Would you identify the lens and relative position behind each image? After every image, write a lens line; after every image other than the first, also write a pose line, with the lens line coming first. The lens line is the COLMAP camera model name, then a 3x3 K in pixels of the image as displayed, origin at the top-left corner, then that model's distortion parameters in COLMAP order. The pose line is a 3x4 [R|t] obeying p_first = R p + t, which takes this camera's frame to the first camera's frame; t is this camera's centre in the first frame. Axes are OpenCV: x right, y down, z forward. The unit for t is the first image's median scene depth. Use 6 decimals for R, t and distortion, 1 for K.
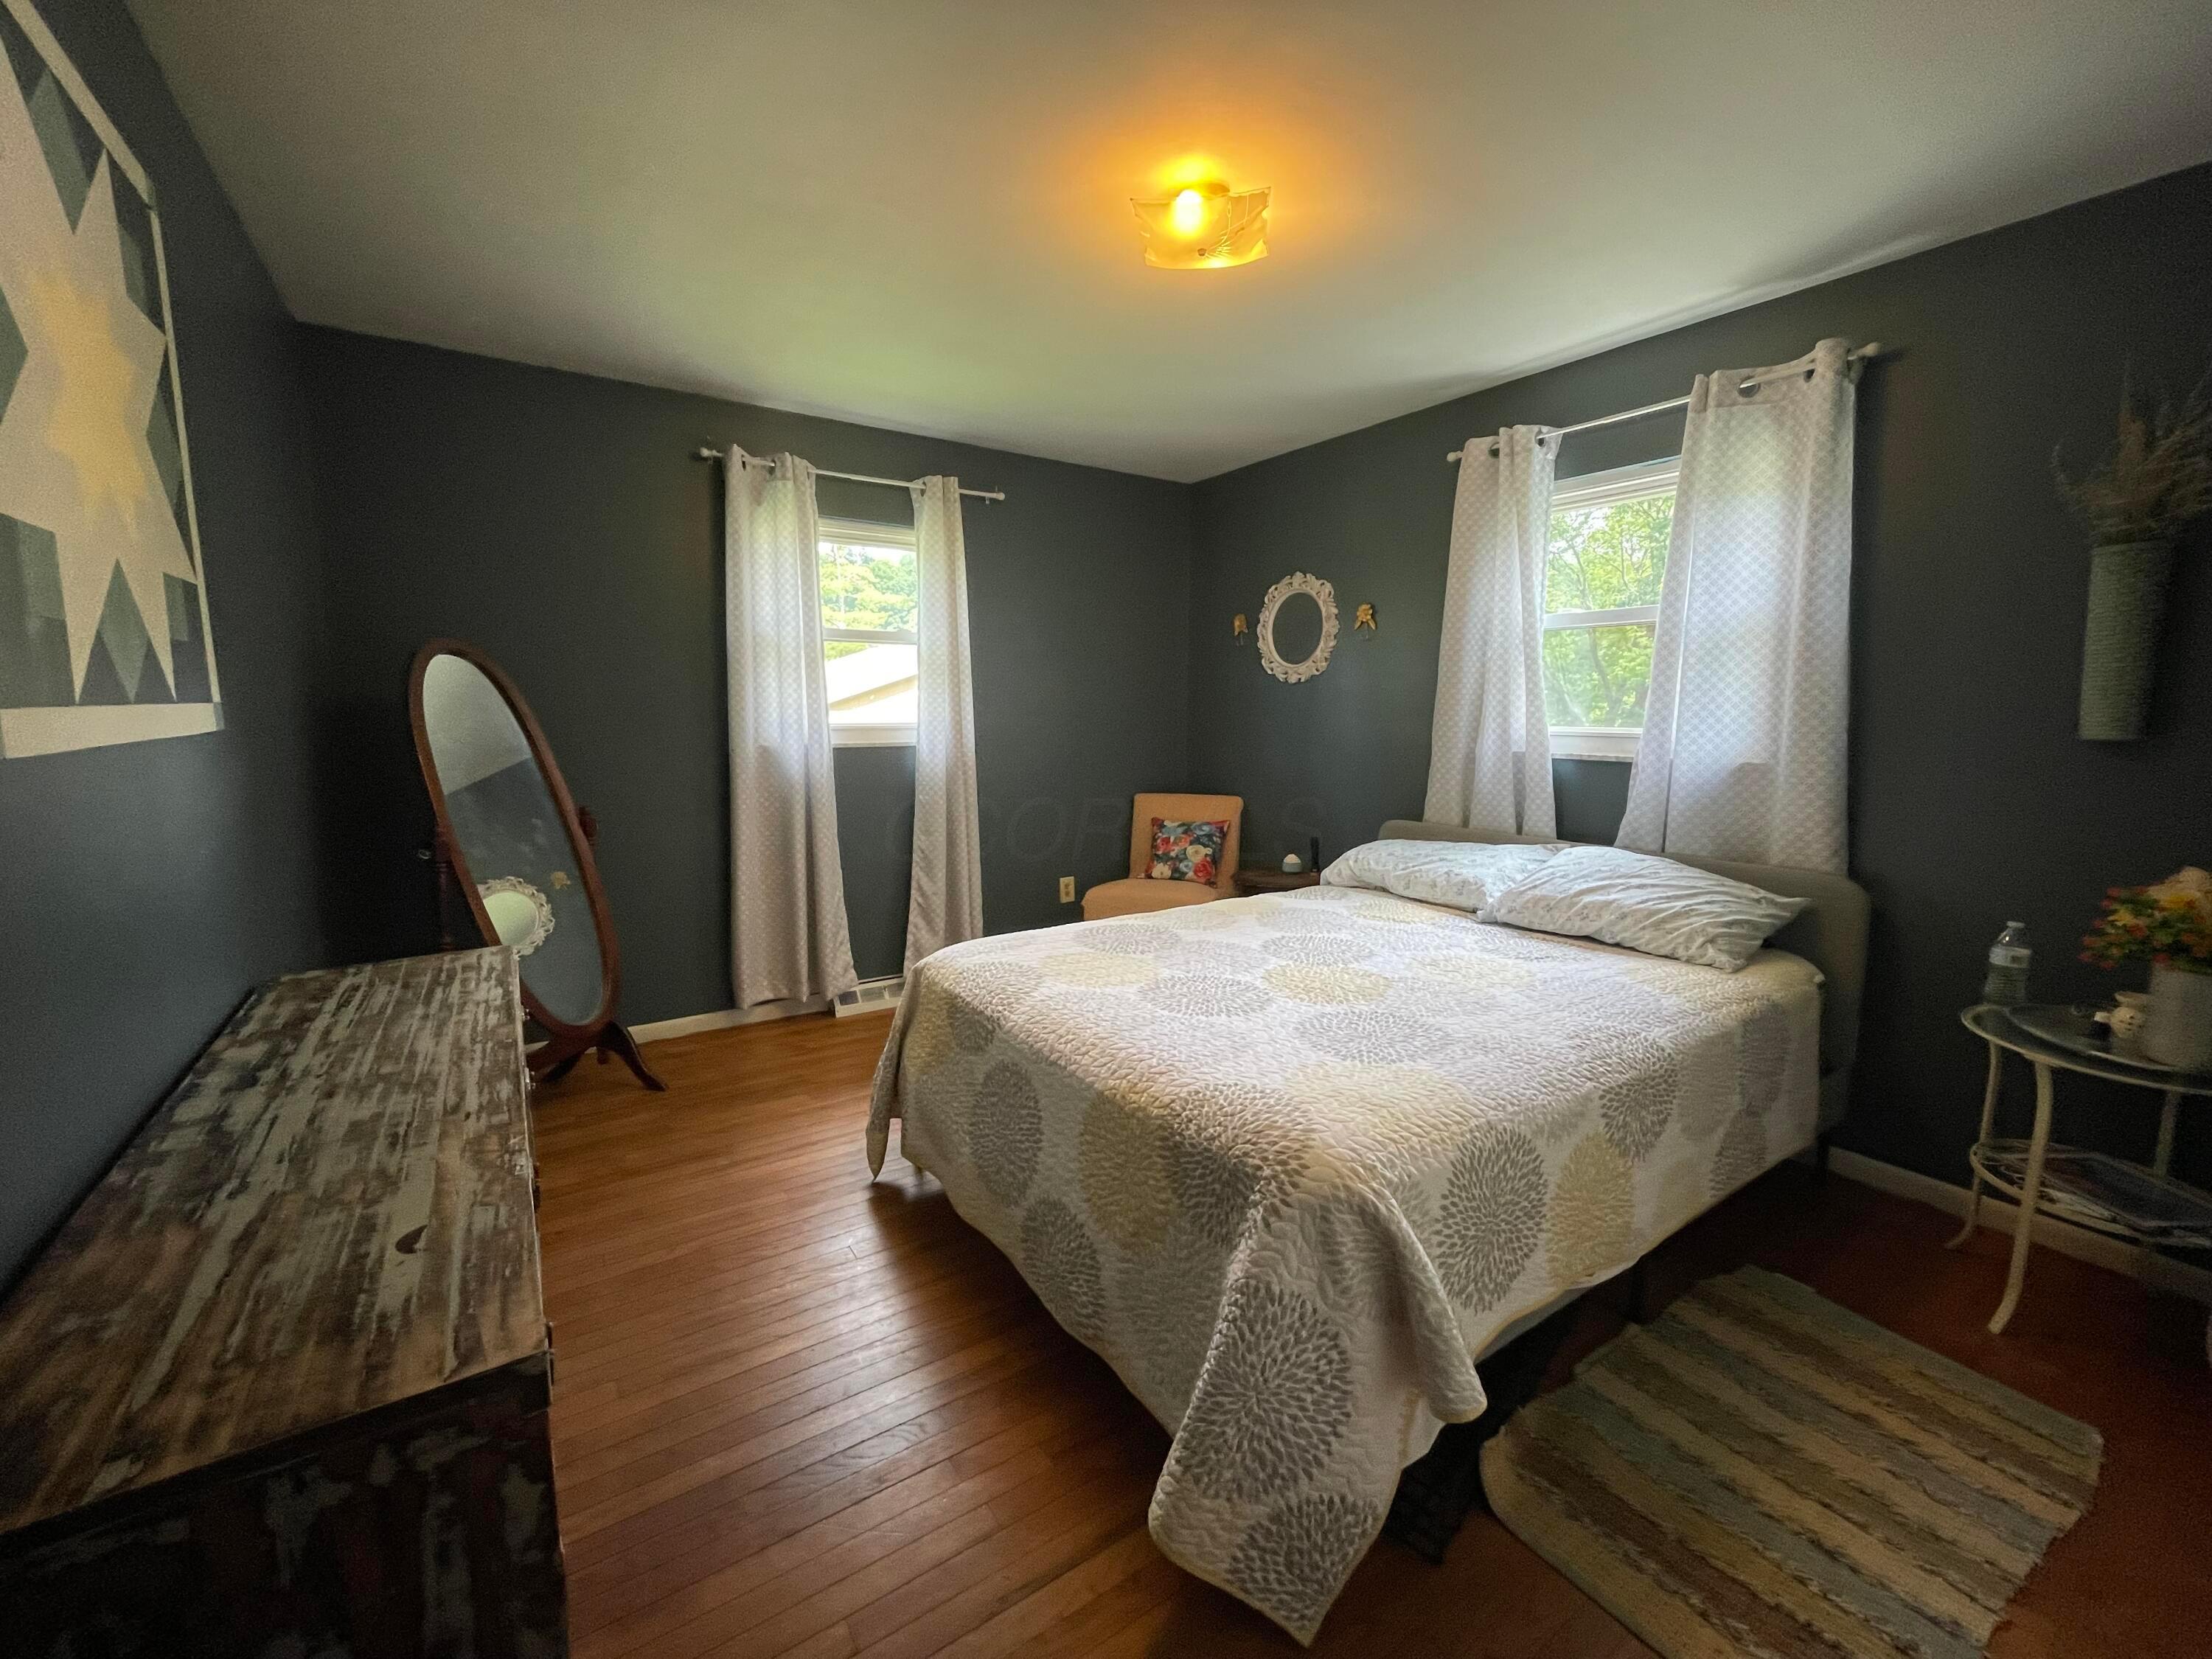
lens RADIAL K [[900.7, 0, 1106.0], [0, 900.7, 829.5], [0, 0, 1]] dist [-0.001935, -0.000185]
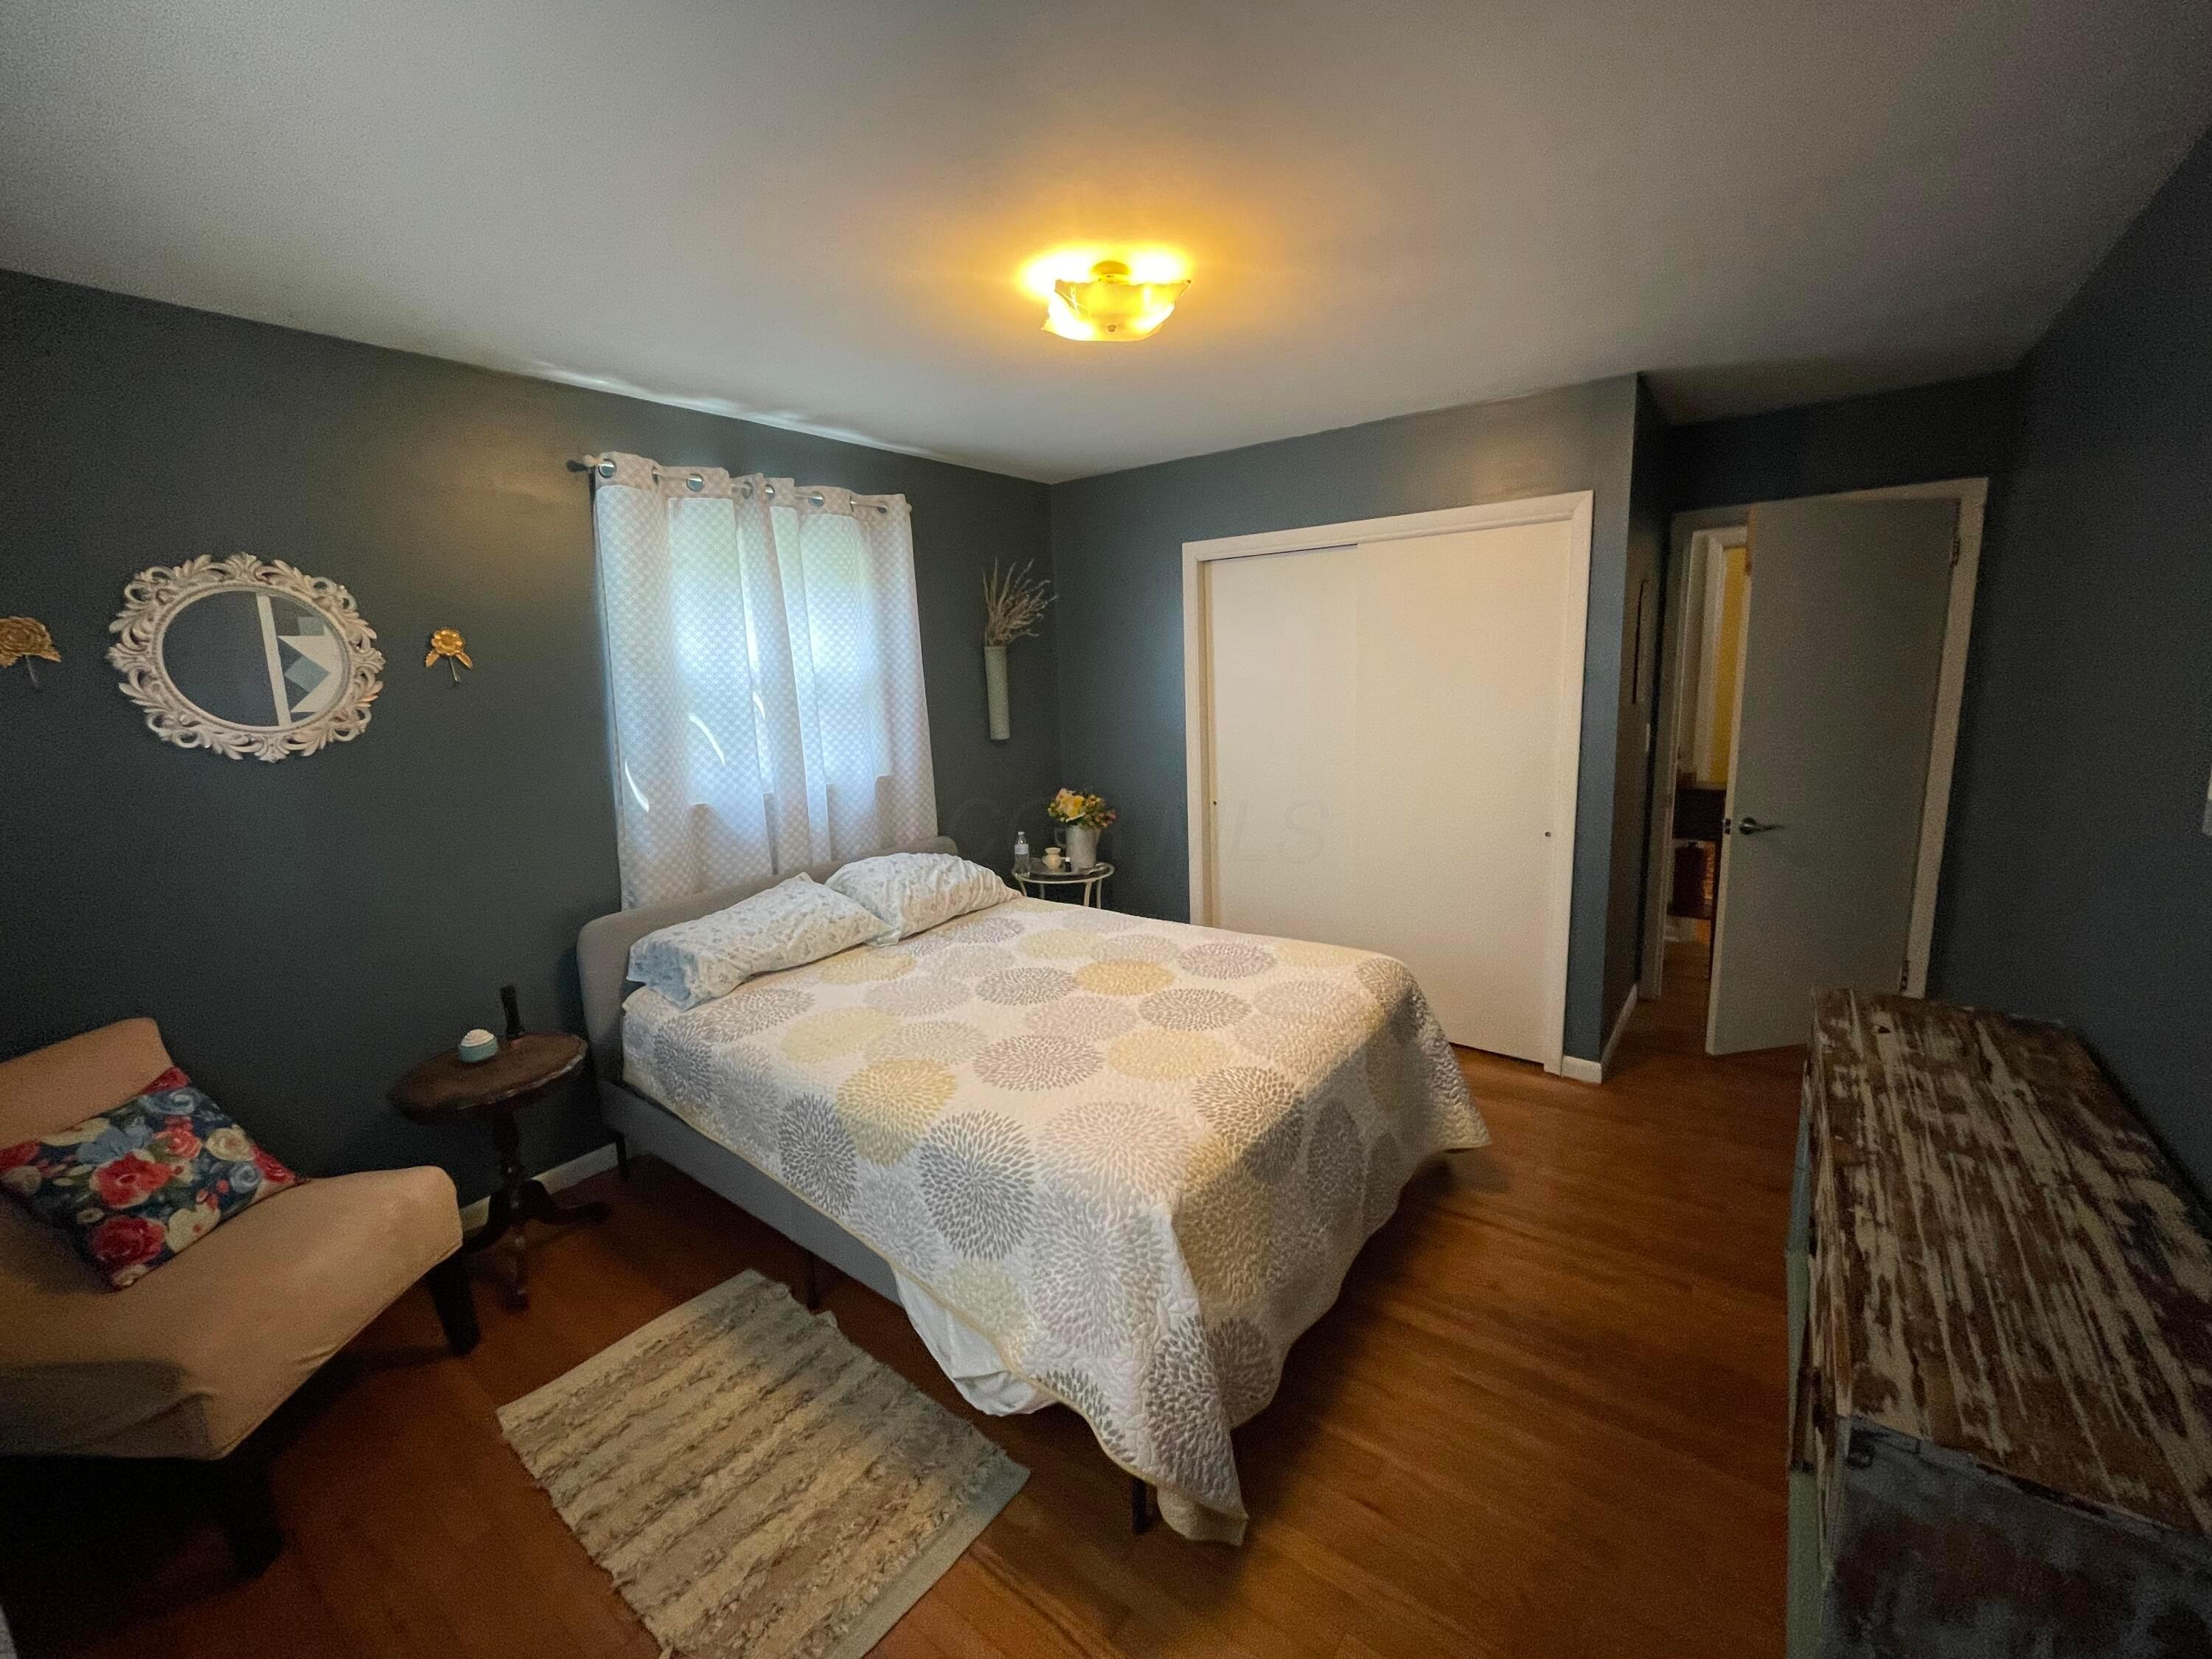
lens RADIAL K [[884.5, 0, 1106.0], [0, 884.5, 829.5], [0, 0, 1]] dist [-0.003498, 0.000320]
pose [[-0.325588, -0.164168, 0.931151, -1.269371], [0.164222, 0.960024, 0.226681, -0.455862], [-0.931141, 0.226720, -0.285612, 1.983072]]
